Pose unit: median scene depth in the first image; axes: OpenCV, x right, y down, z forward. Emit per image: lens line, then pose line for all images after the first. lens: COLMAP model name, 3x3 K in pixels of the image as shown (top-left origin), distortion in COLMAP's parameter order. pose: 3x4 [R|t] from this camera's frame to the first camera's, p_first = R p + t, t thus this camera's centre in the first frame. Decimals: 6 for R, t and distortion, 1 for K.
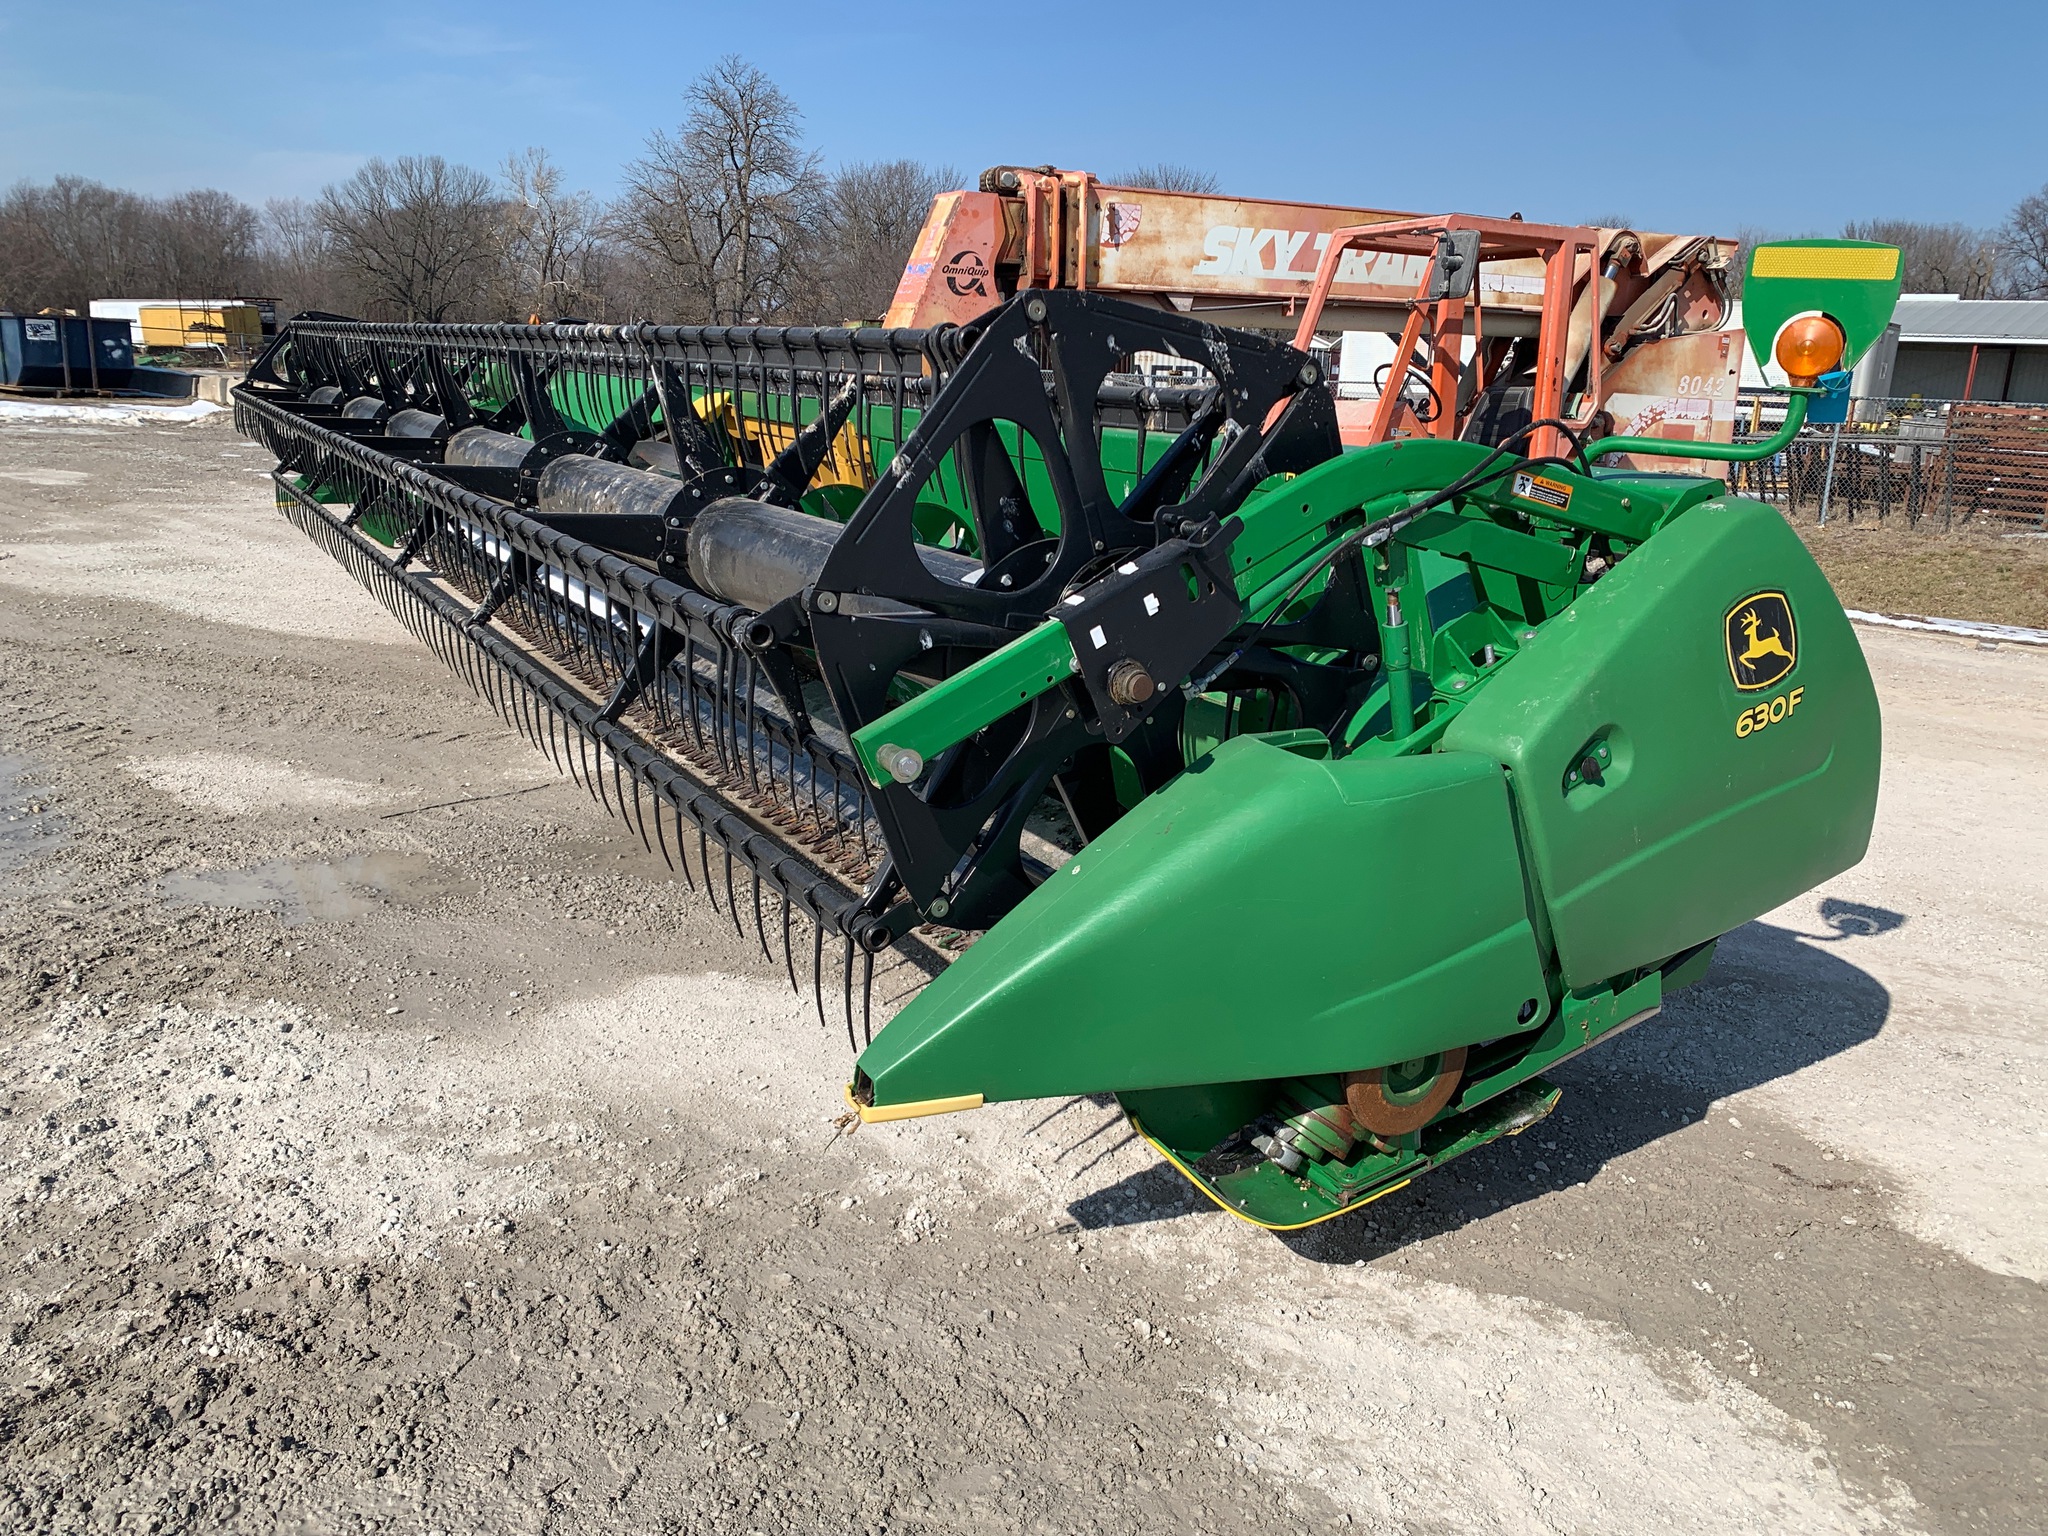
lens RADIAL K [[1557.8, 0, 1028.9], [0, 1557.8, 774.3], [0, 0, 1]] dist [0.024971, -0.017812]
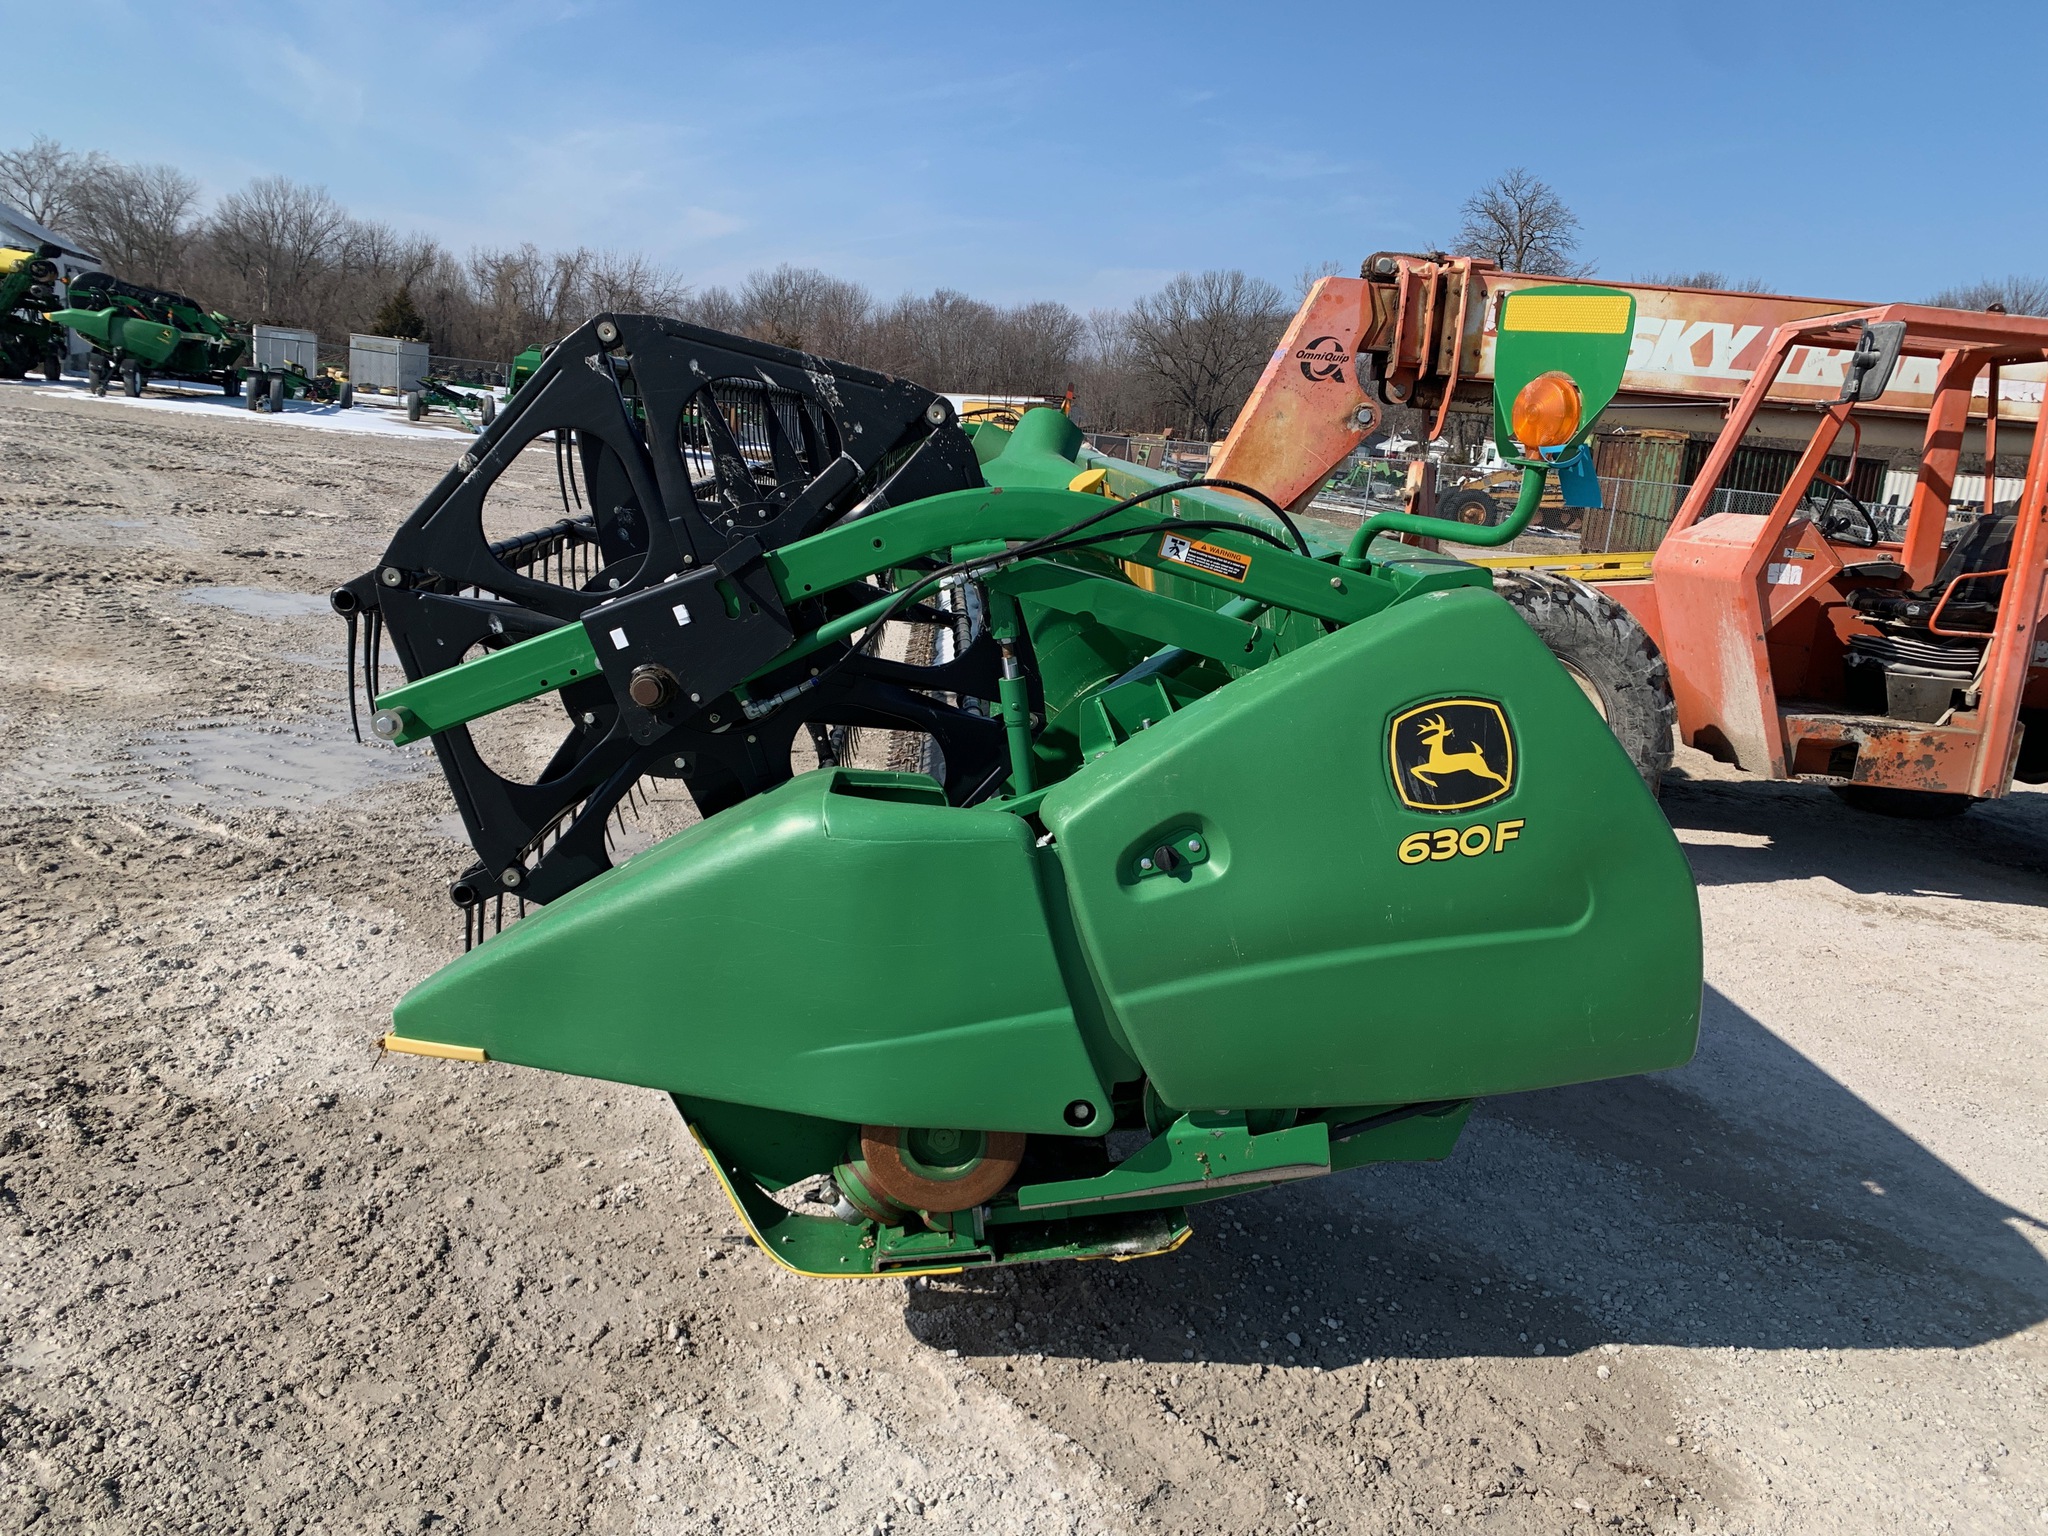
lens RADIAL K [[1557.8, 0, 1023.7], [0, 1557.8, 795.7], [0, 0, 1]] dist [0.024971, -0.017812]
pose [[0.888490, 0.146609, -0.434846, 0.255473], [-0.169325, 0.985465, -0.013720, -0.005234], [0.426514, 0.085820, 0.900400, 0.058913]]
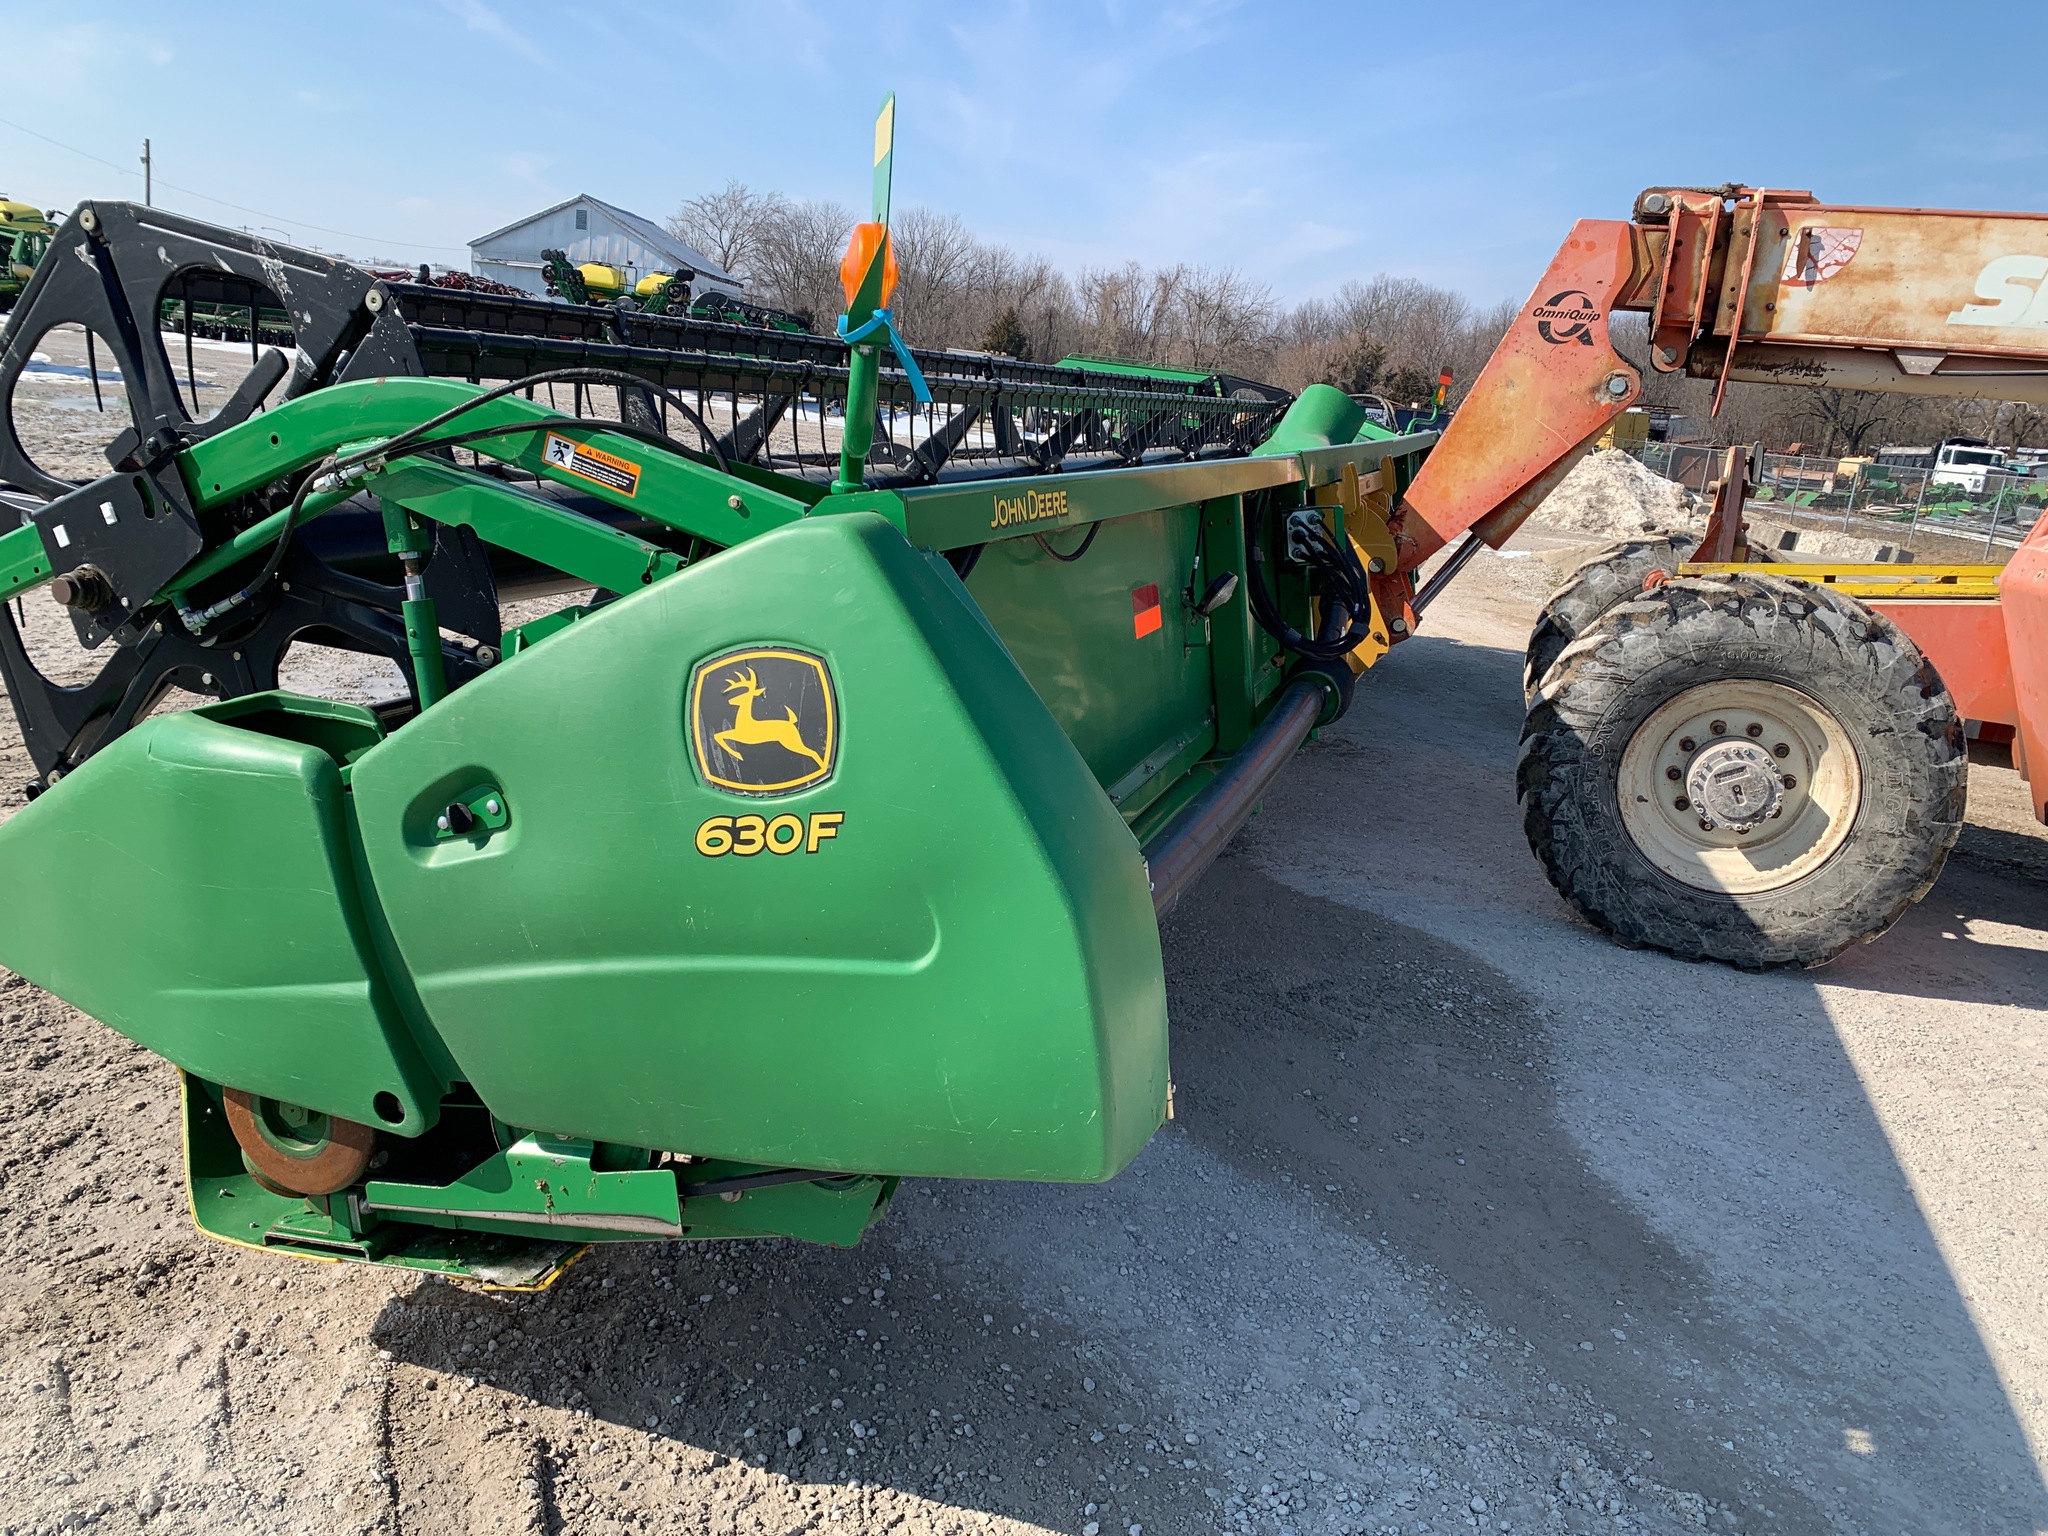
lens RADIAL K [[1557.8, 0, 993.6], [0, 1557.8, 790.1], [0, 0, 1]] dist [0.024971, -0.017812]
pose [[0.653238, 0.217227, -0.725322, 0.407715], [-0.258978, 0.964284, 0.055553, -0.047886], [0.711484, 0.151553, 0.686164, 0.253562]]
